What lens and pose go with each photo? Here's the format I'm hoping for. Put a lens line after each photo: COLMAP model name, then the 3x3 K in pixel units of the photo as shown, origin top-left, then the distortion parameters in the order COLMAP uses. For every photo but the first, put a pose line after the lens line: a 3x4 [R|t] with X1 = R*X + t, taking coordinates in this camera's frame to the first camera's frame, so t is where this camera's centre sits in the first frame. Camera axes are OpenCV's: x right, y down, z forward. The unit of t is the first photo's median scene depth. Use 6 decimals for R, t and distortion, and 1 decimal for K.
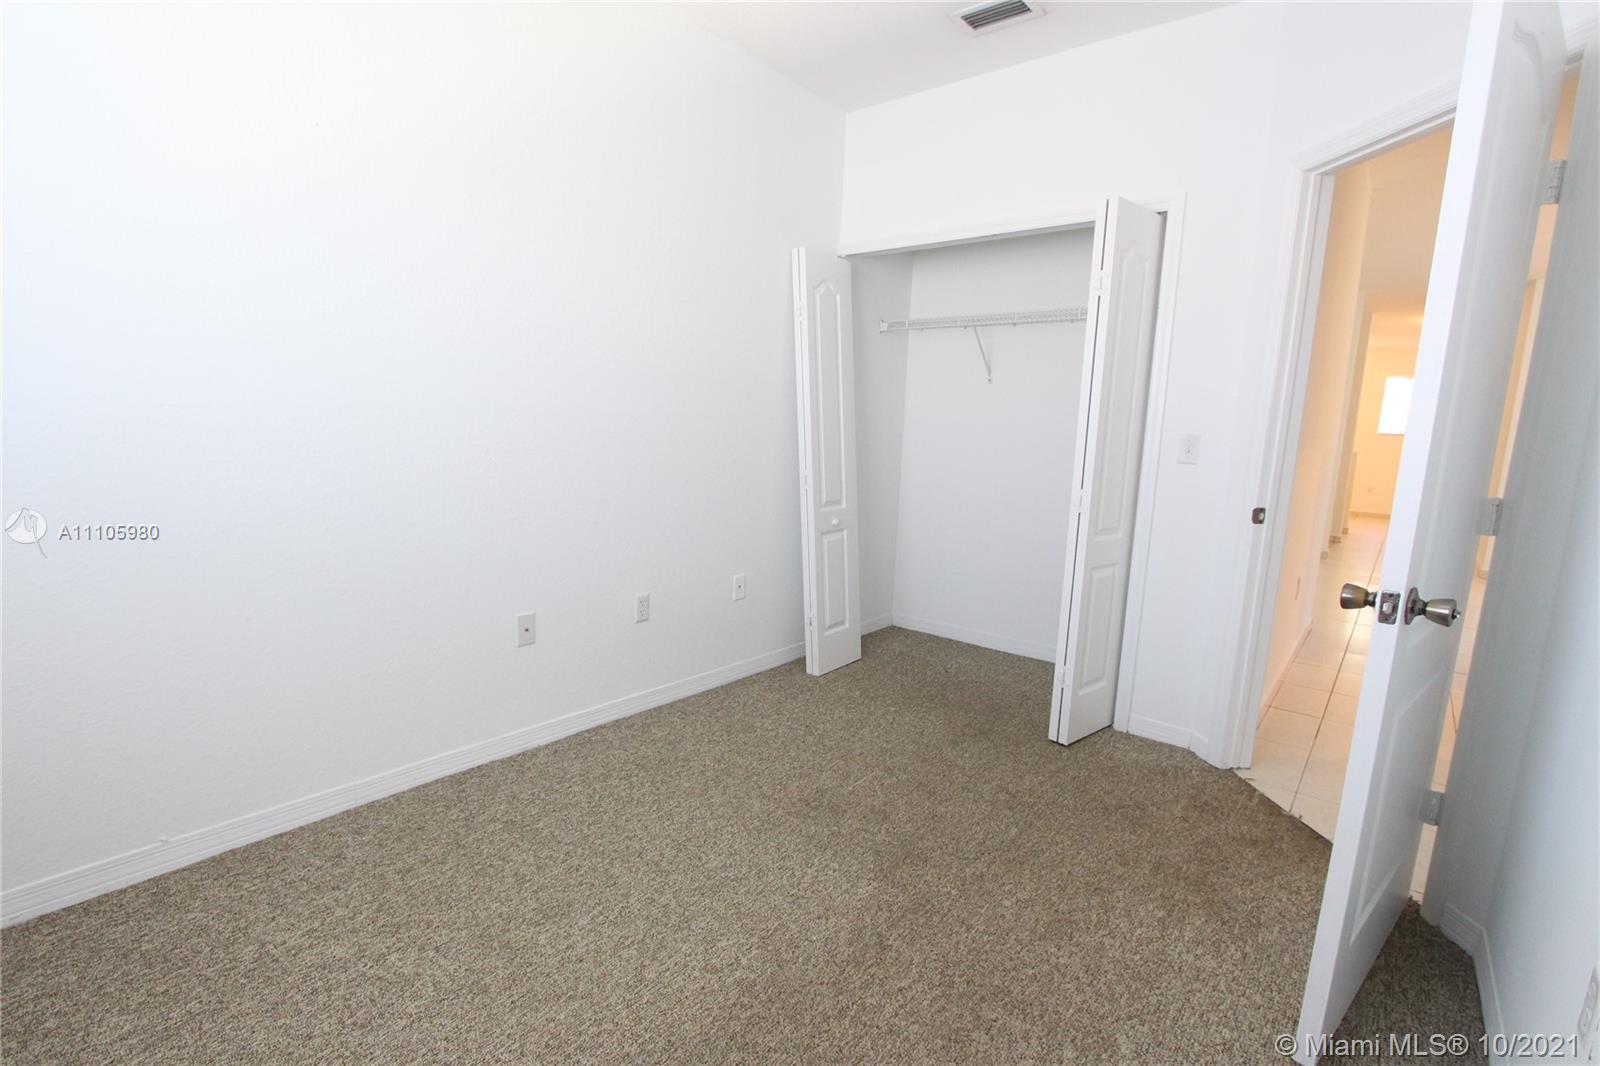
lens RADIAL K [[745.9, 0, 781.0], [0, 745.9, 541.2], [0, 0, 1]] dist [-0.016887, -0.000192]
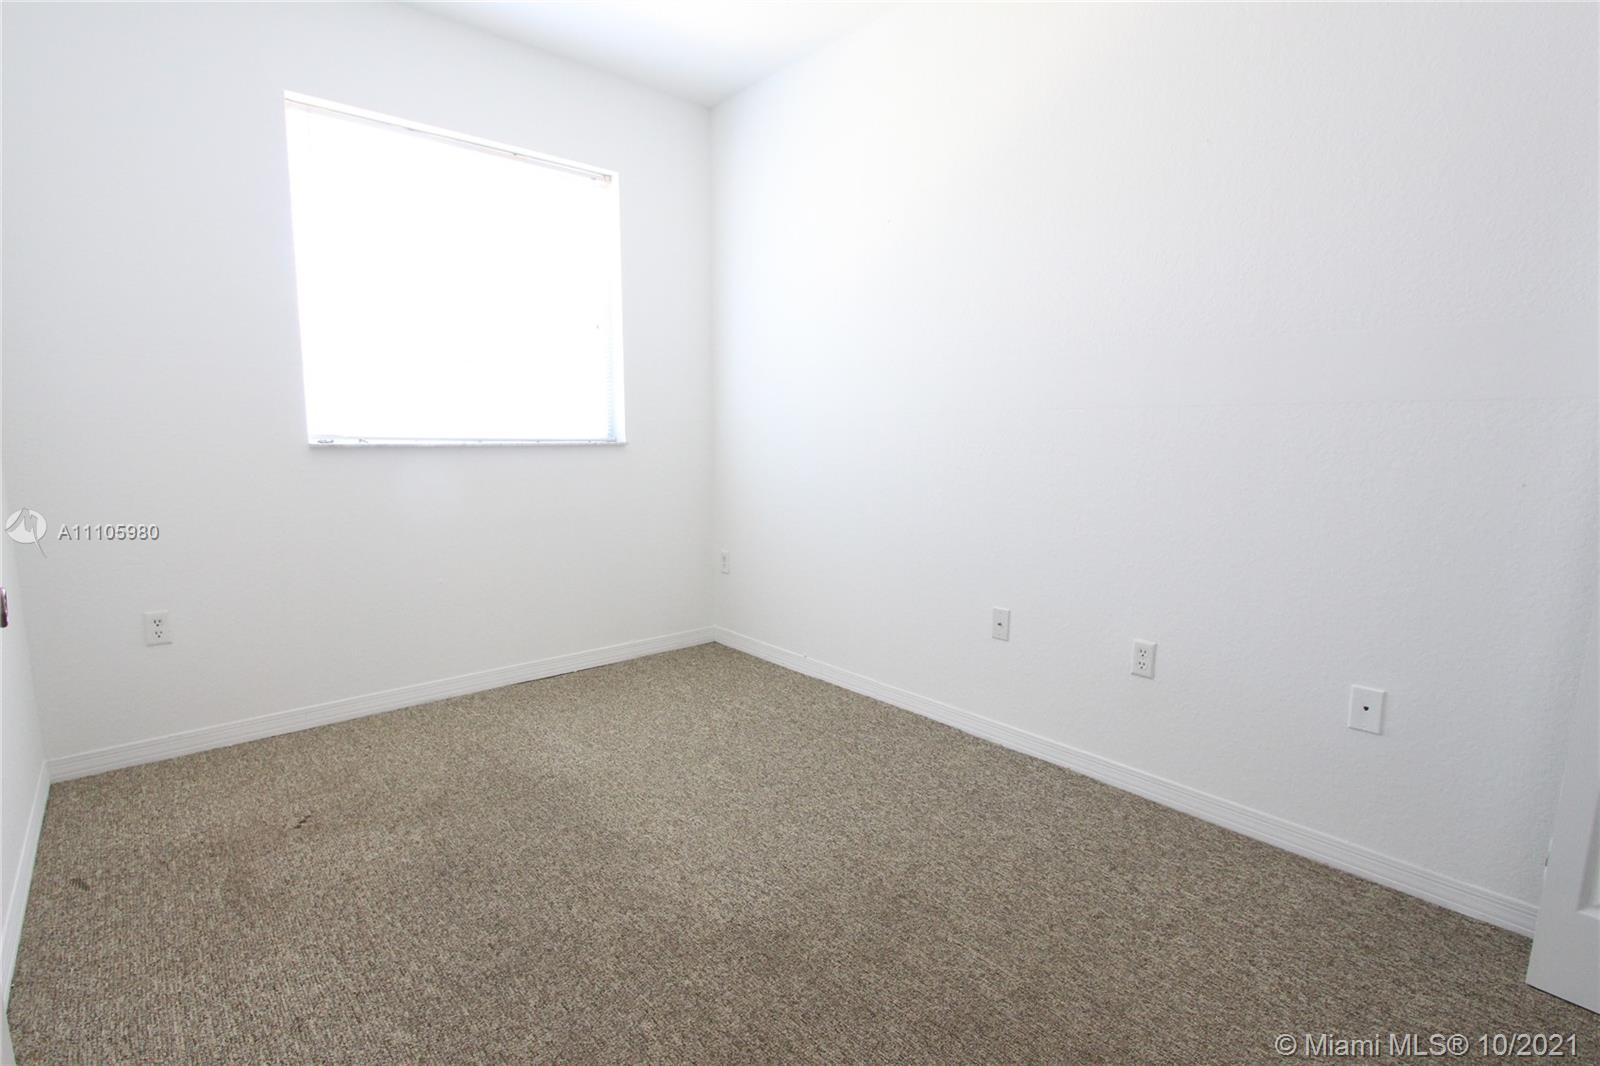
lens RADIAL K [[745.9, 0, 781.0], [0, 745.9, 541.2], [0, 0, 1]] dist [-0.016887, -0.000192]
pose [[-0.147226, 0.110421, -0.982920, 0.710192], [-0.169430, 0.976245, 0.135050, -0.080953], [0.974483, 0.186419, -0.125020, 0.836602]]
